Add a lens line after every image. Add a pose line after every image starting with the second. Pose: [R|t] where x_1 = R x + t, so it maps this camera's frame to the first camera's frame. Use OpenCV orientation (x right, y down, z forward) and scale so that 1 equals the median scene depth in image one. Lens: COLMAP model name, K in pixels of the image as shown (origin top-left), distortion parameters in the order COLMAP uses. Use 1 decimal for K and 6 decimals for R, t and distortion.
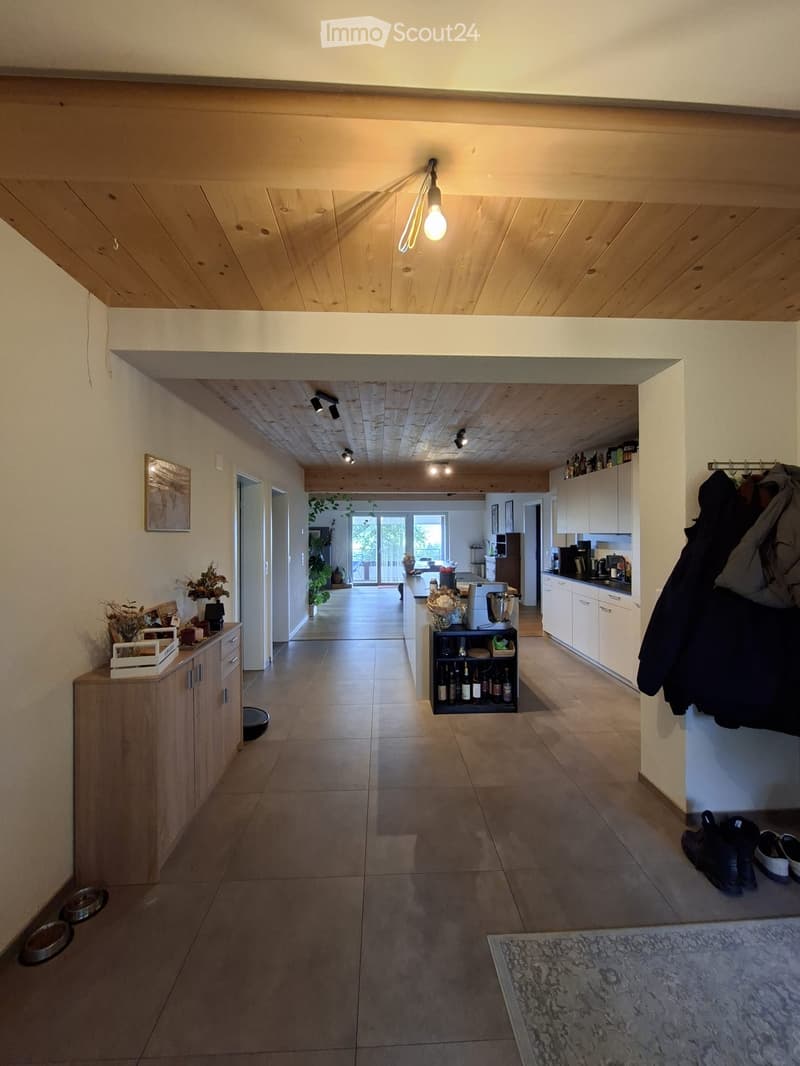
lens RADIAL K [[418.1, 0, 400.0], [0, 418.1, 537.8], [0, 0, 1]] dist [0.003723, 0.000362]
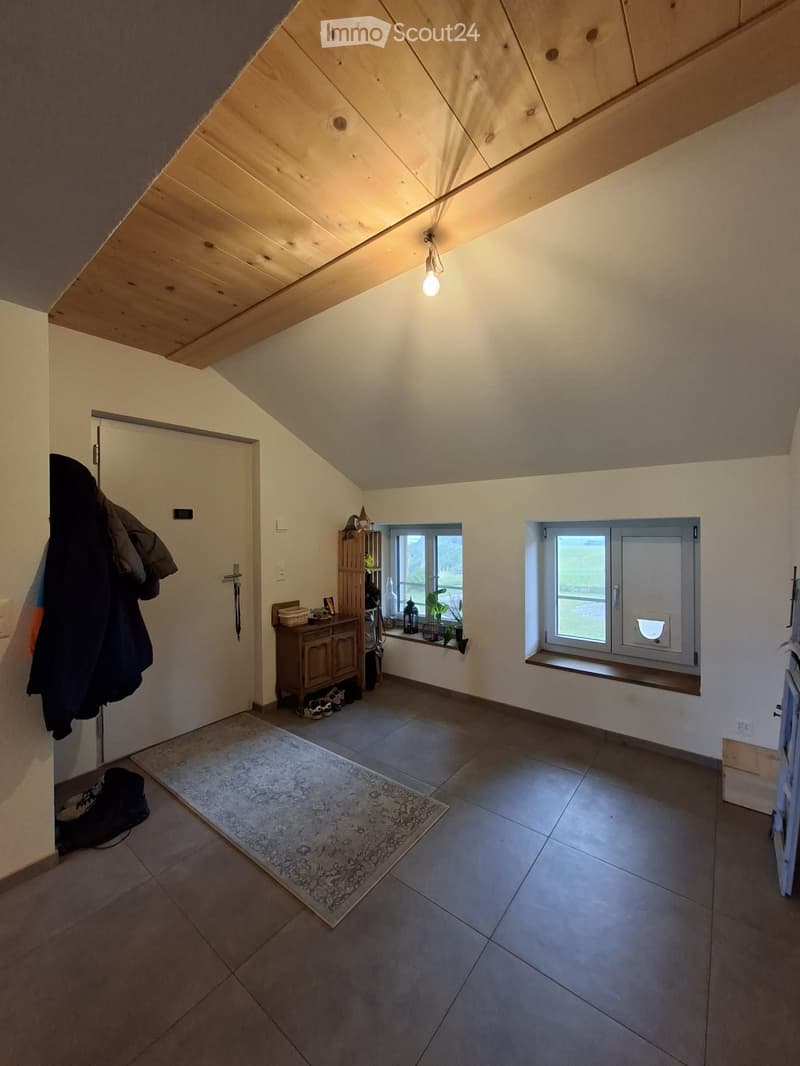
lens RADIAL K [[418.1, 0, 400.4], [0, 418.1, 534.8], [0, 0, 1]] dist [0.003723, 0.000362]
pose [[-0.753403, -0.000910, 0.657558, -0.600100], [0.003394, 0.999980, 0.005273, 0.025533], [-0.657550, 0.006204, -0.753385, 1.755175]]
